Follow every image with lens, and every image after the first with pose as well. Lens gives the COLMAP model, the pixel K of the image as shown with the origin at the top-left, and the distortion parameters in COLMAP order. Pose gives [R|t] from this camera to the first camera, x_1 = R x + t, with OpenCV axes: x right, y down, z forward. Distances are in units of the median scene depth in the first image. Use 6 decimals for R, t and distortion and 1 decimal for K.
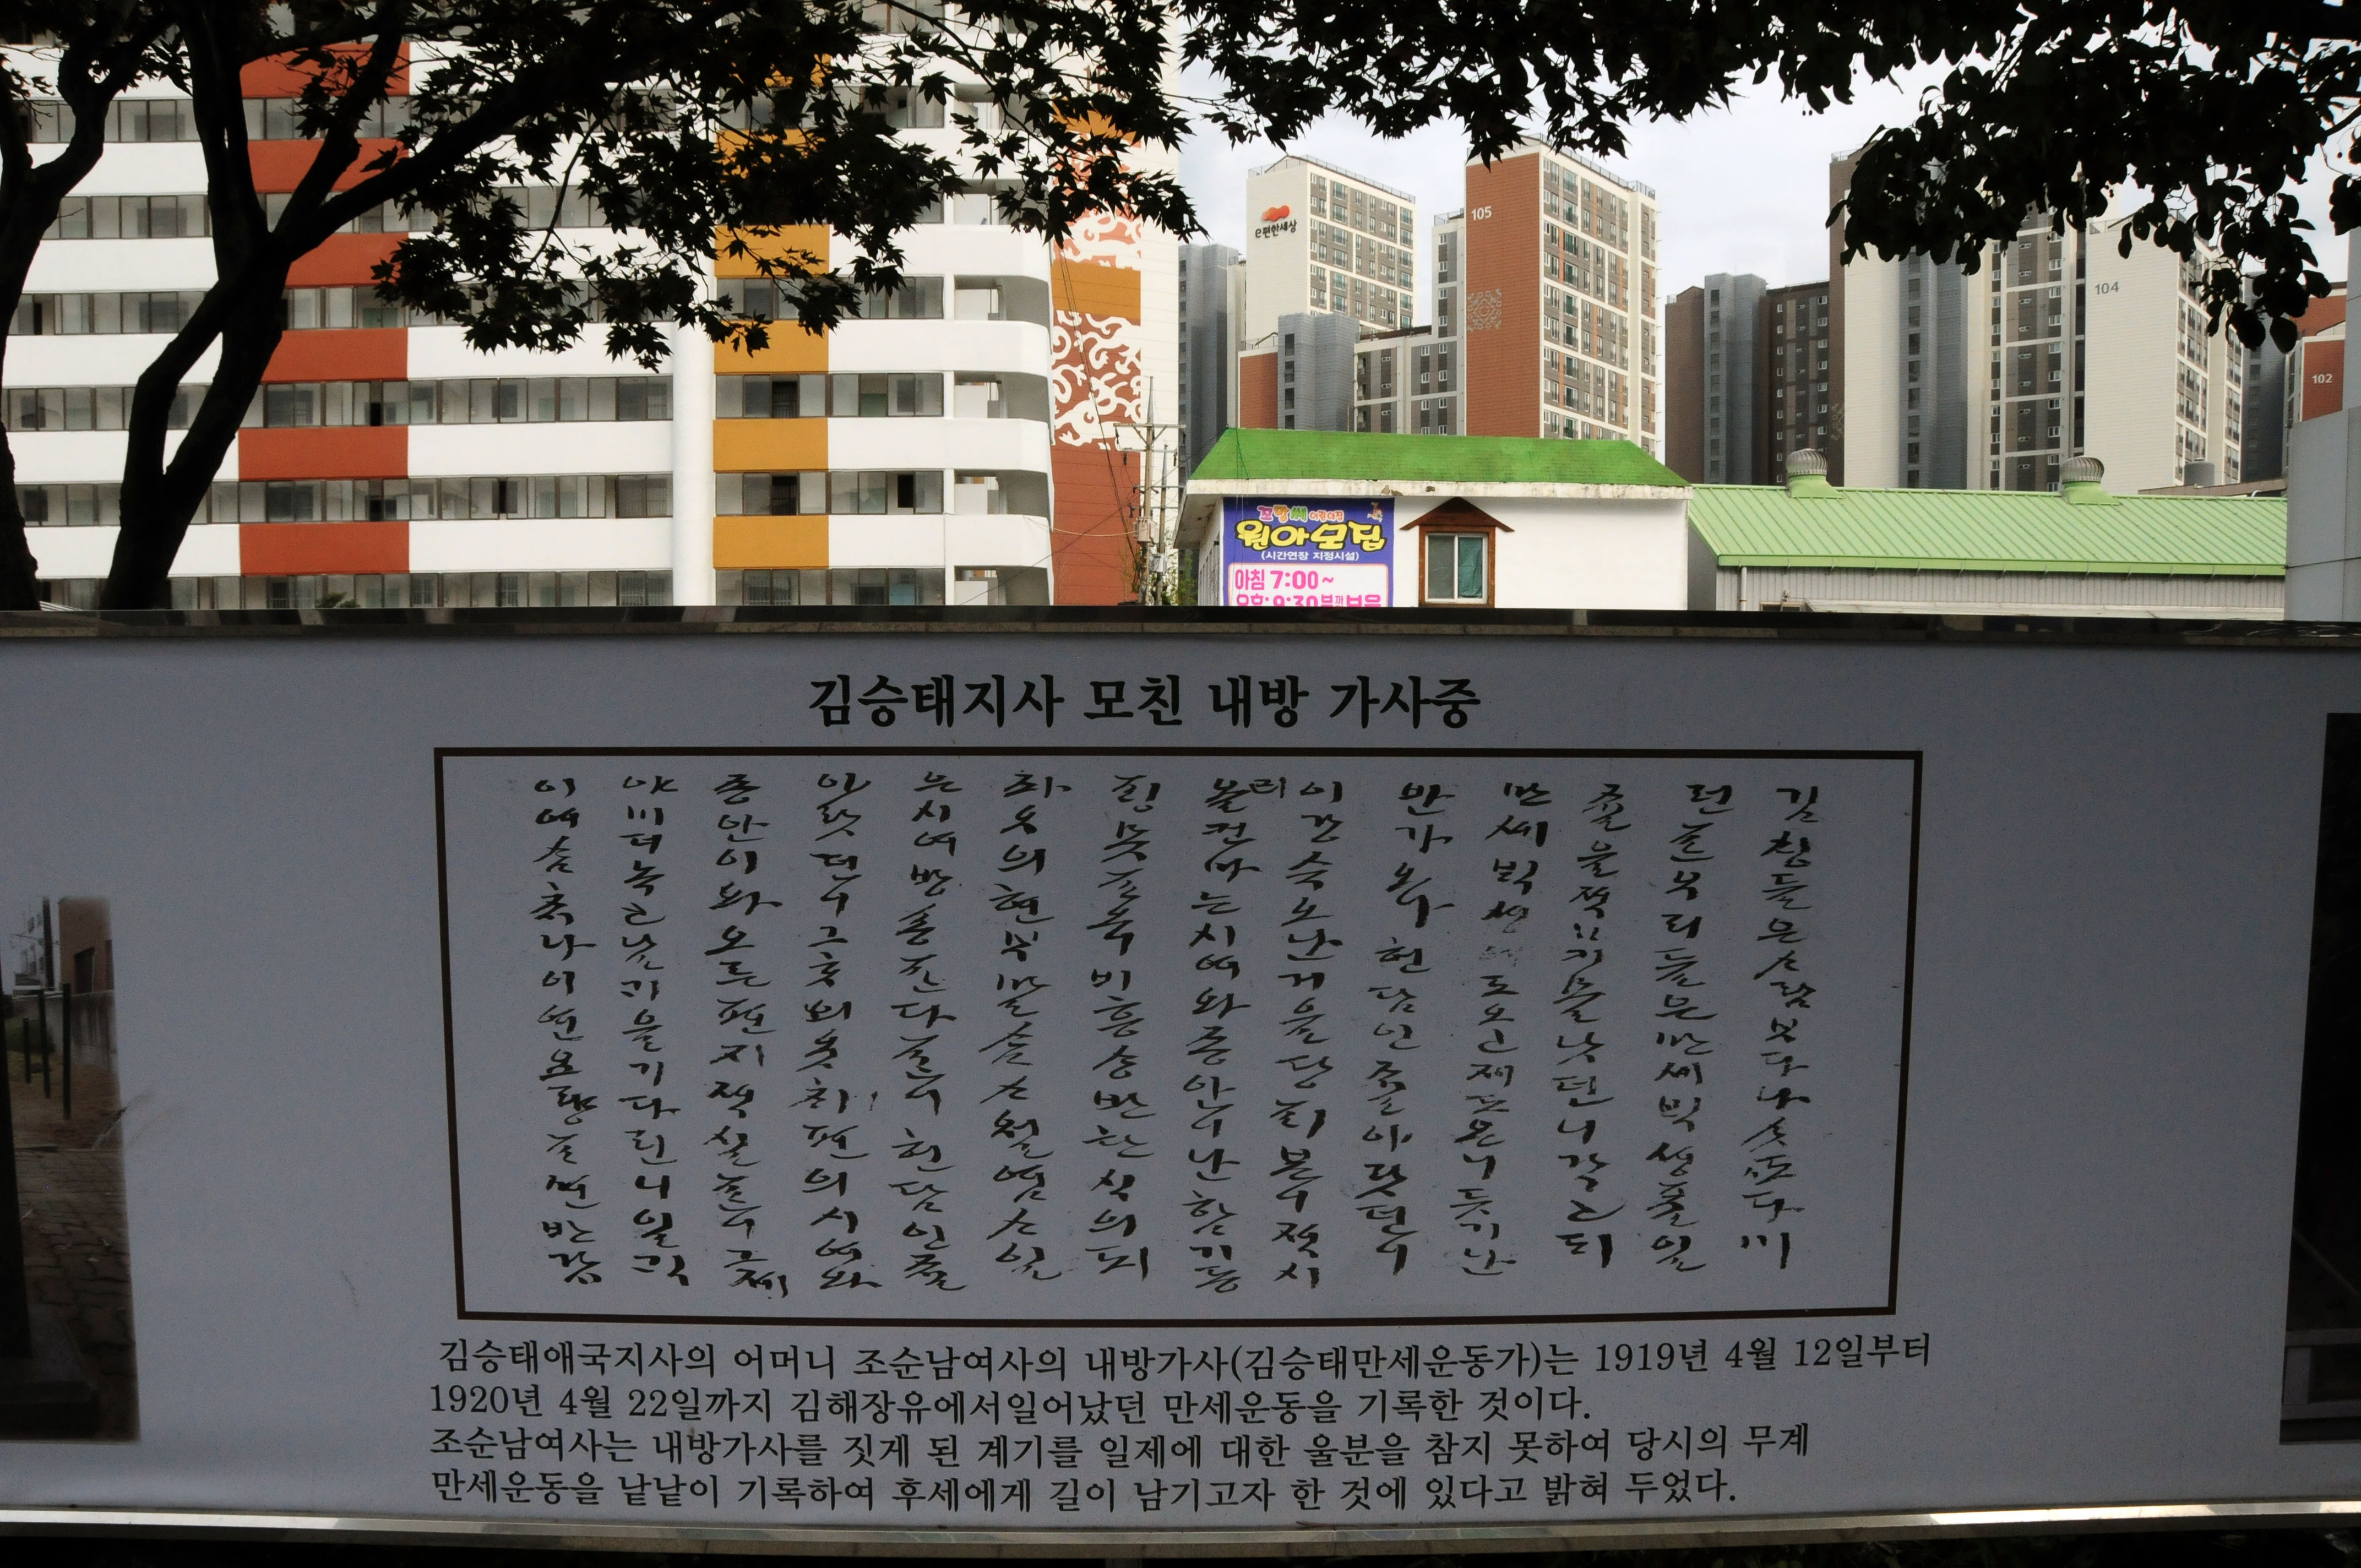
lens RADIAL K [[1854.4, 0, 1163.3], [0, 1854.4, 873.3], [0, 0, 1]] dist [-0.164934, 0.120978]
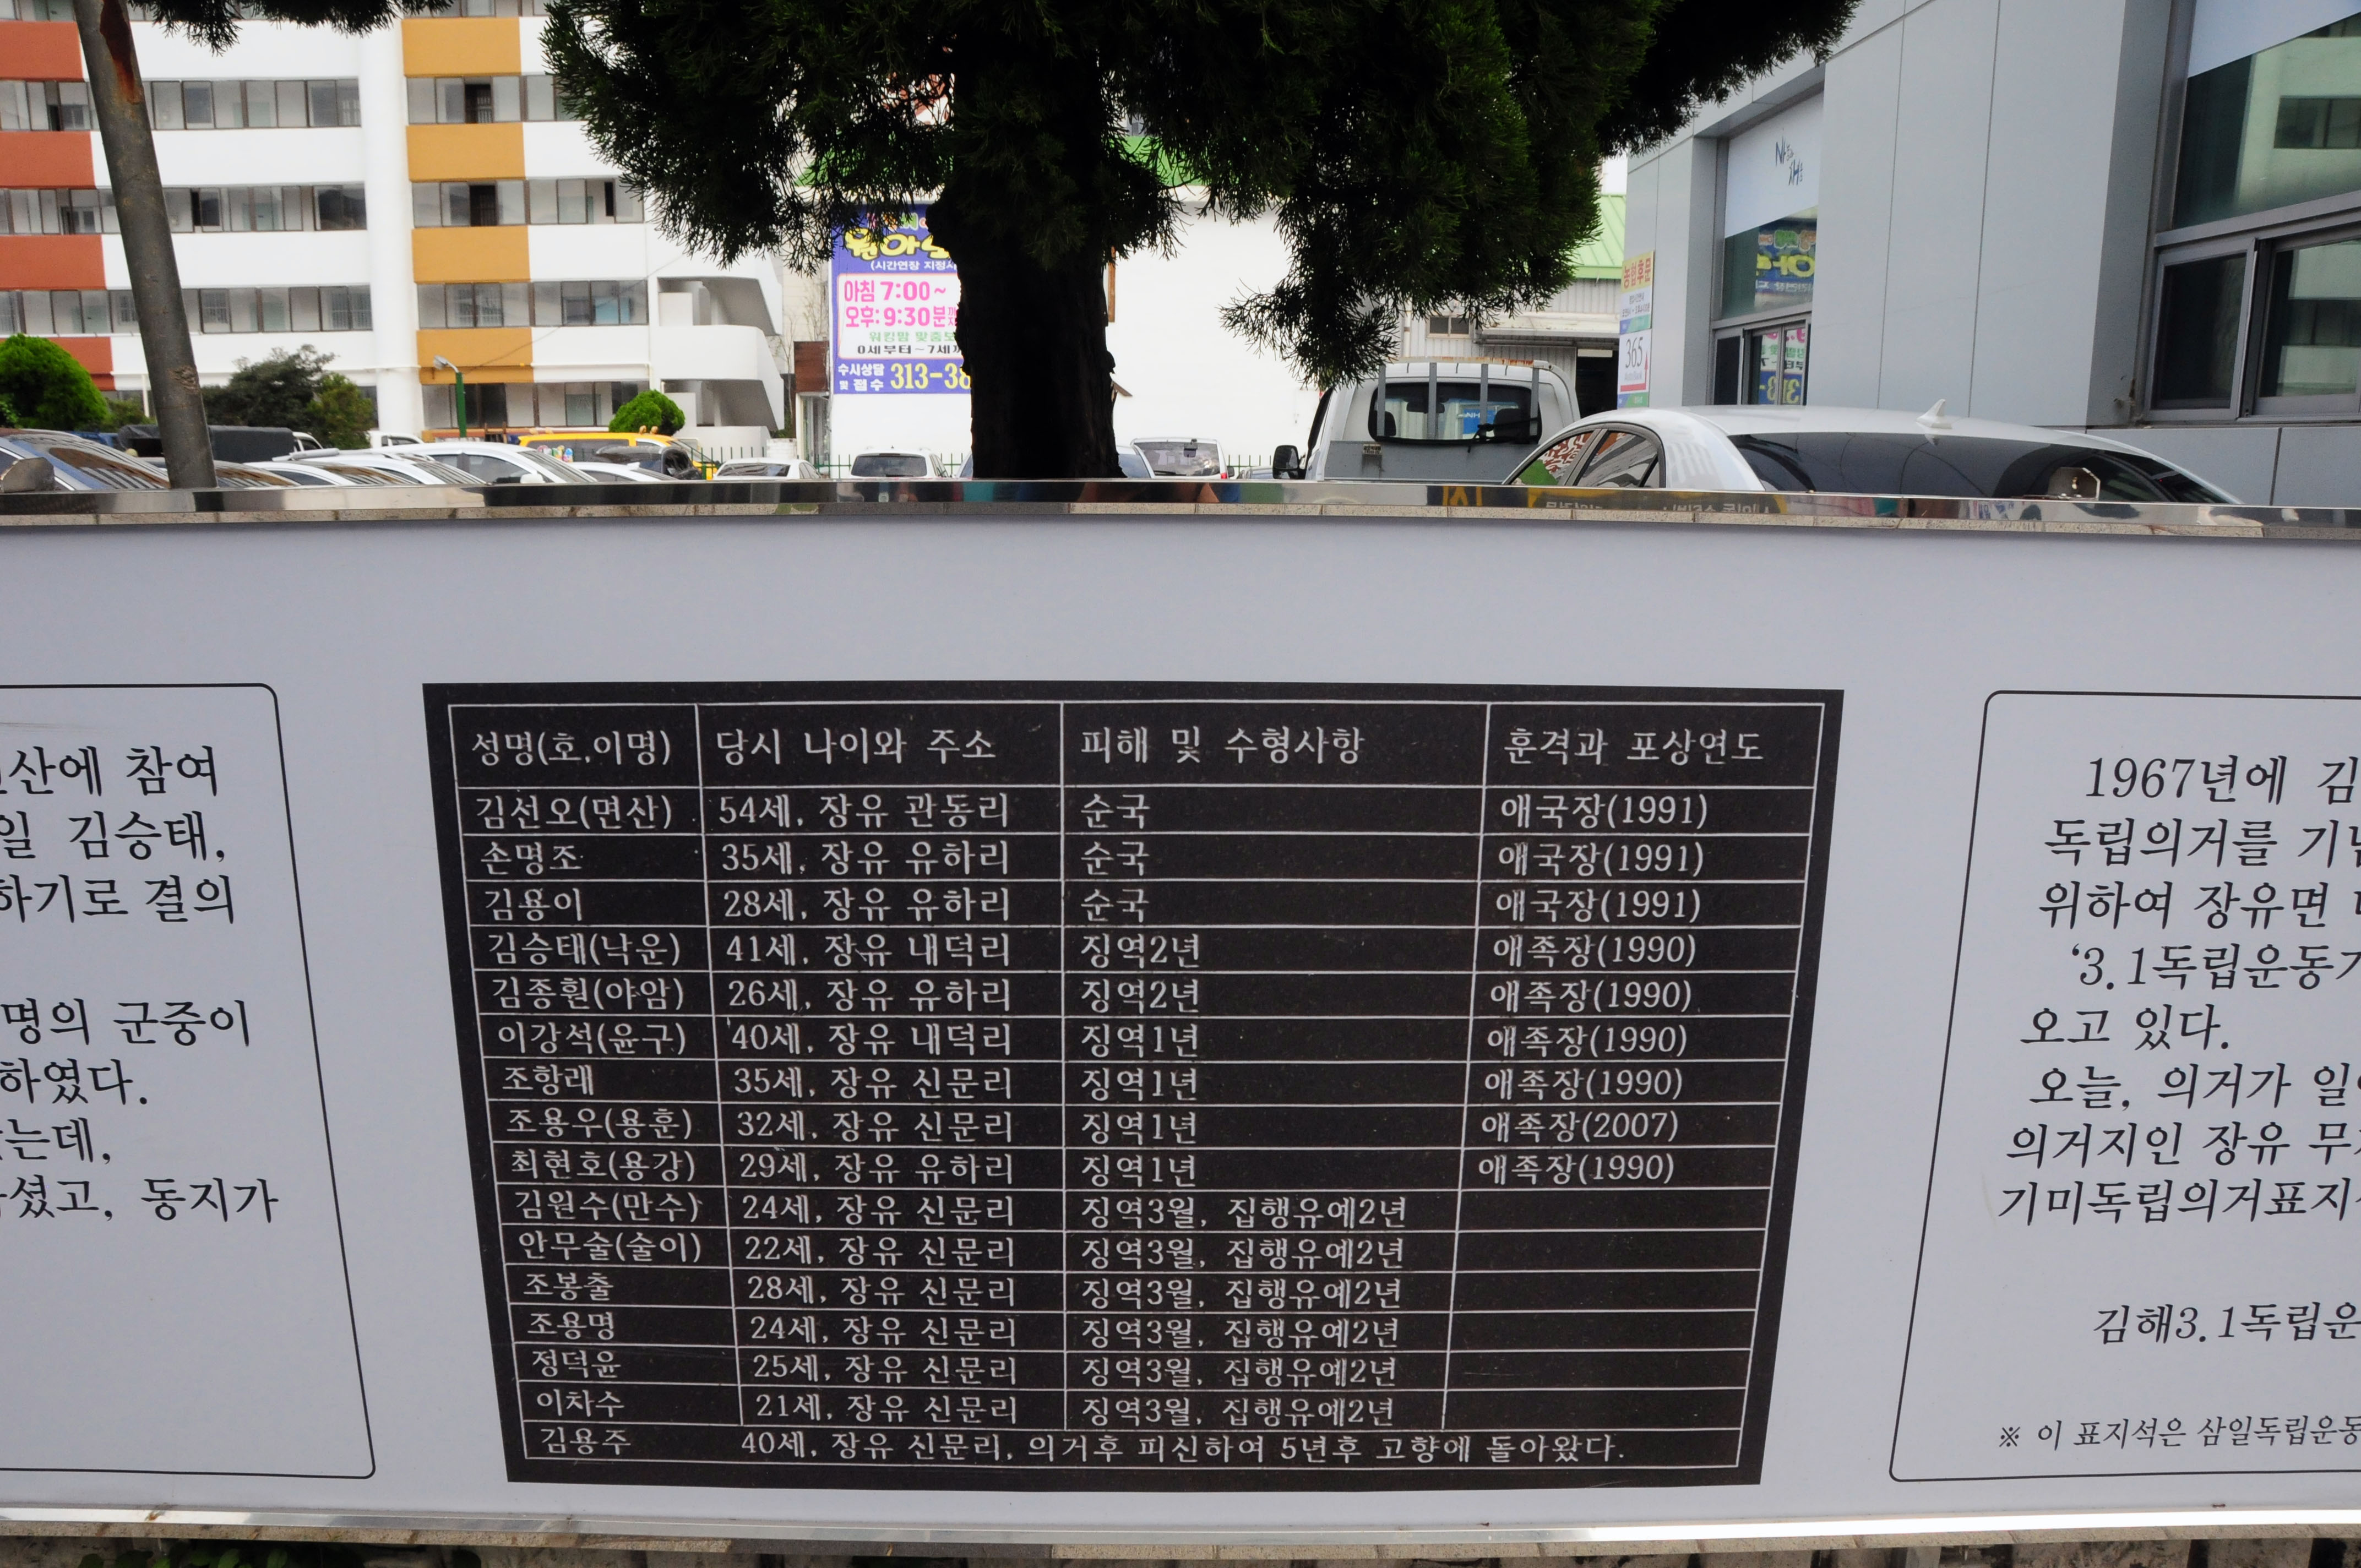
lens RADIAL K [[1857.8, 0, 1175.4], [0, 1857.8, 869.9], [0, 0, 1]] dist [-0.169156, 0.128327]
pose [[0.999972, 0.006628, -0.003388, 0.166051], [-0.006036, 0.988358, 0.152024, -0.004284], [0.004356, -0.151999, 0.988371, 0.009958]]
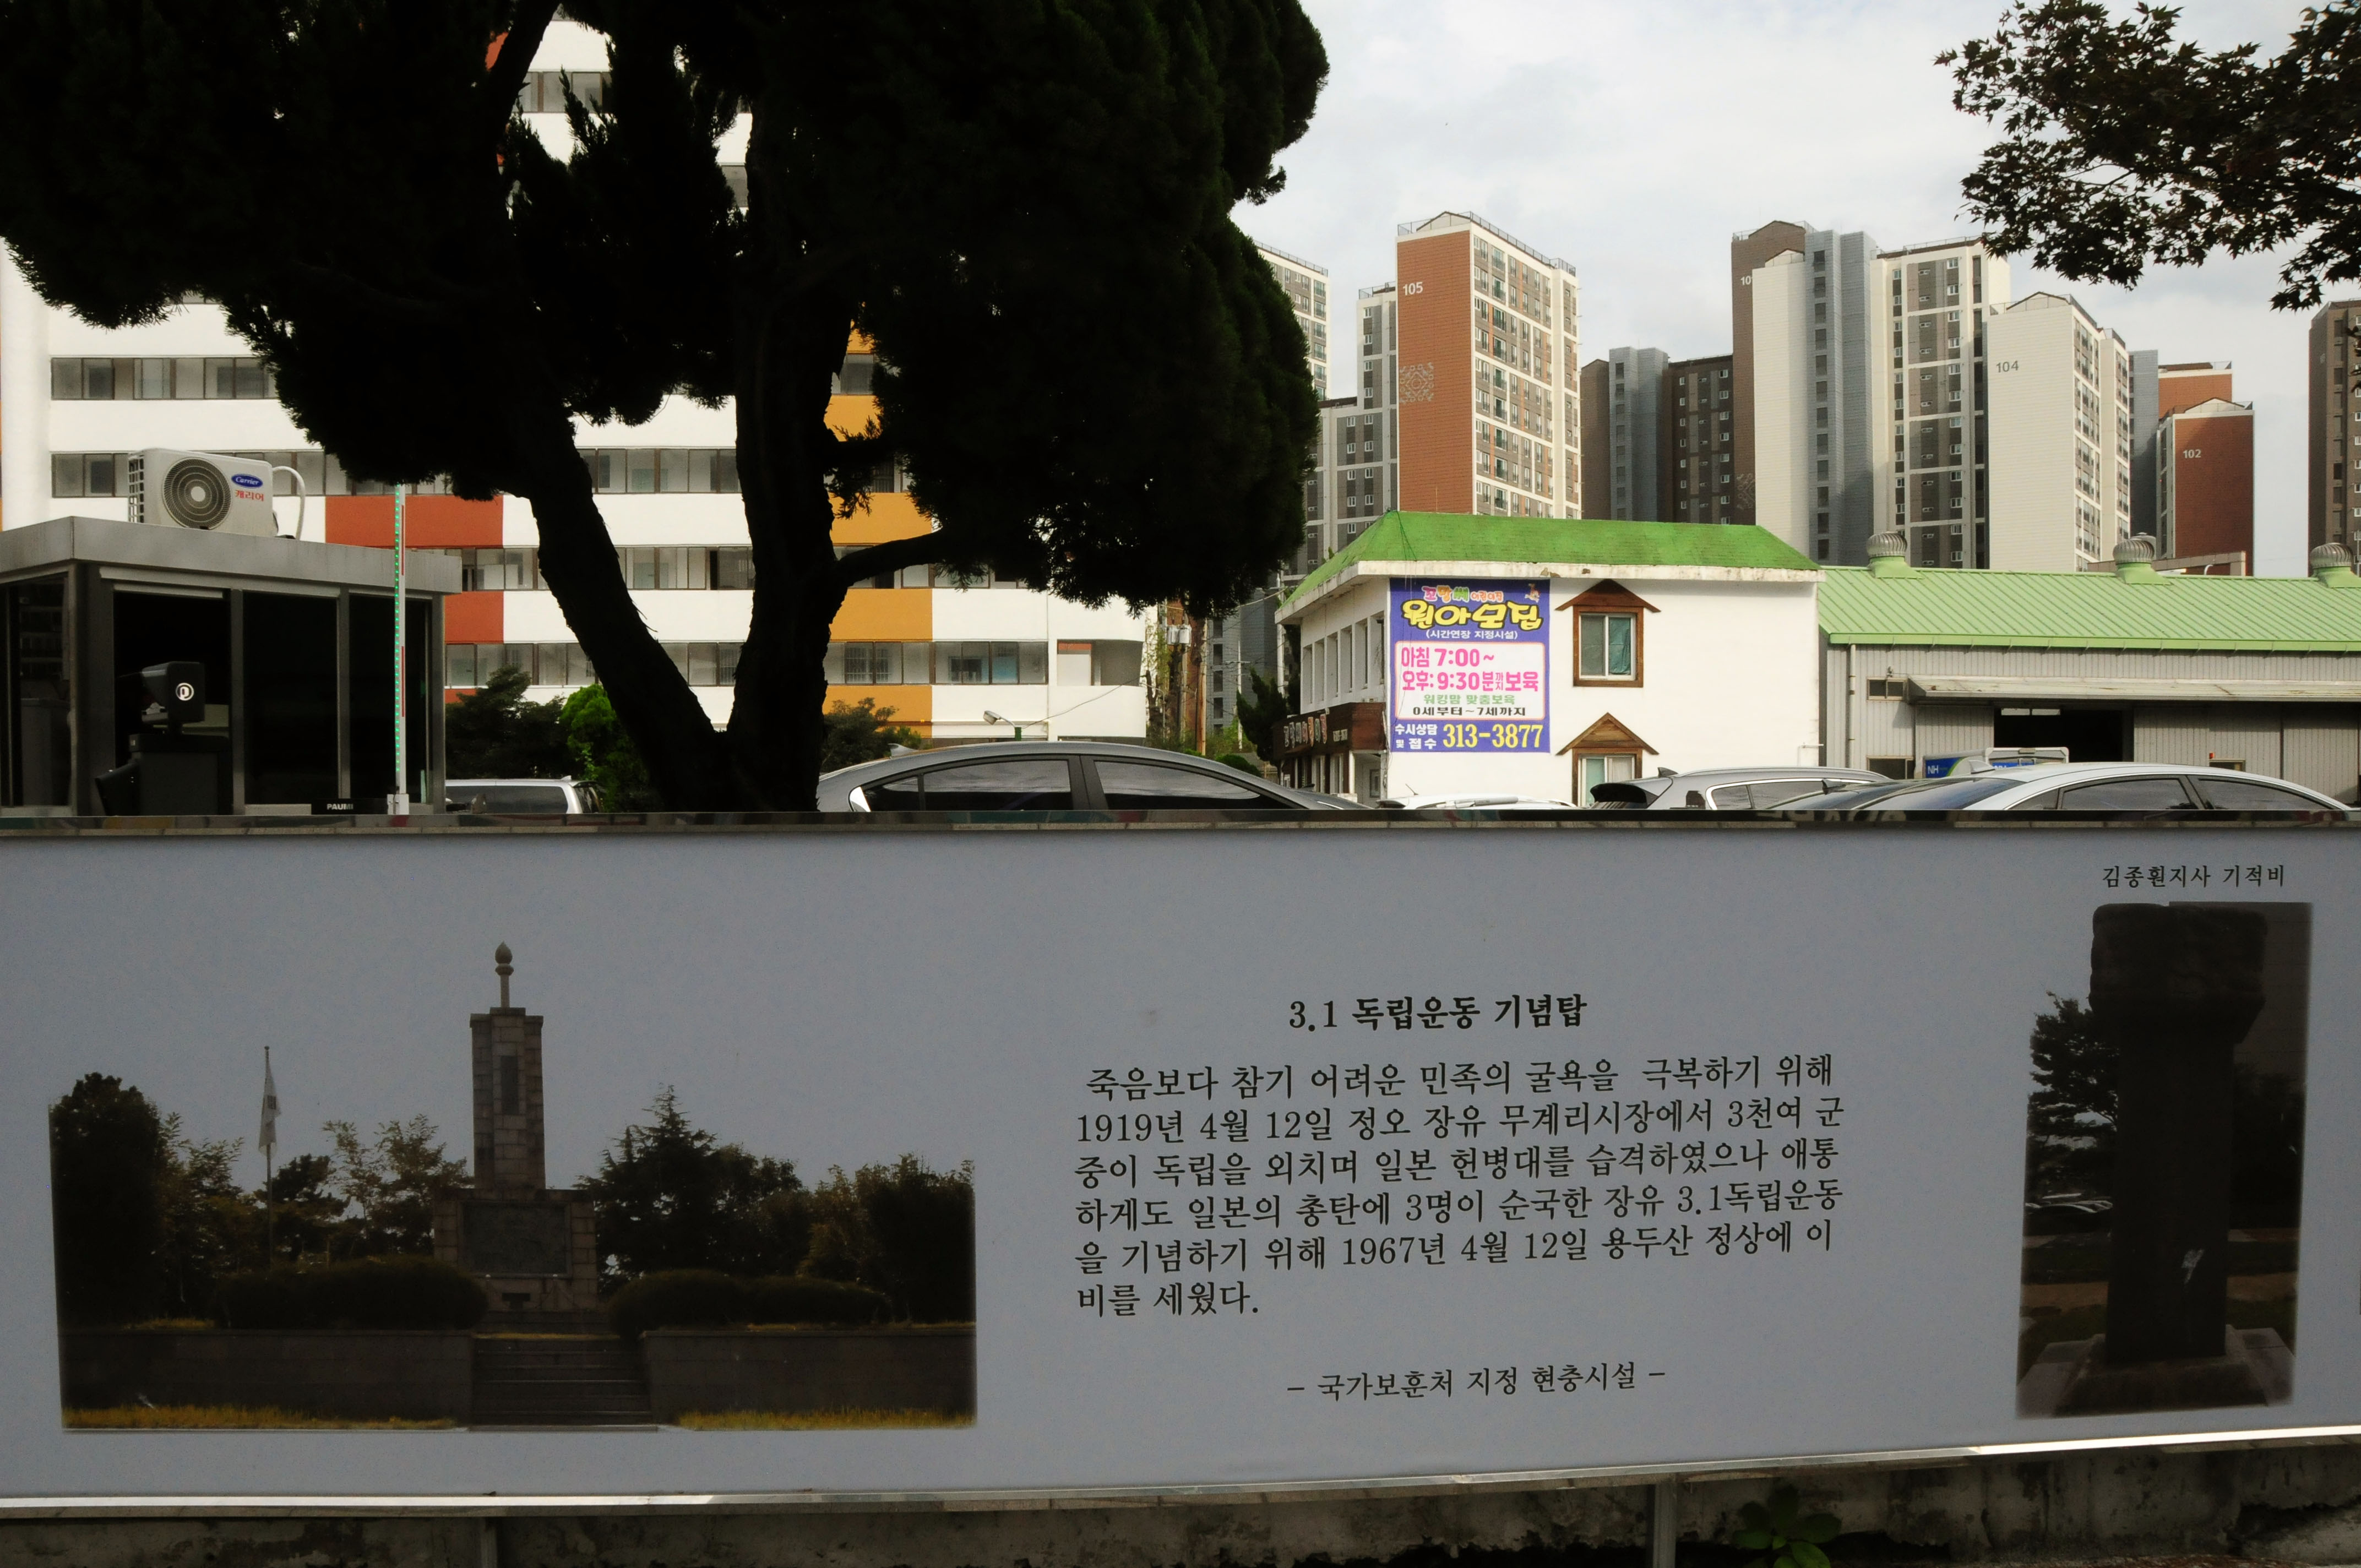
lens RADIAL K [[1863.1, 0, 1162.5], [0, 1863.1, 868.2], [0, 0, 1]] dist [-0.163508, 0.115339]
pose [[0.997305, -0.007579, 0.072981, -0.131171], [0.010329, 0.999248, -0.037367, -0.002331], [-0.072643, 0.038020, 0.996633, -0.018009]]
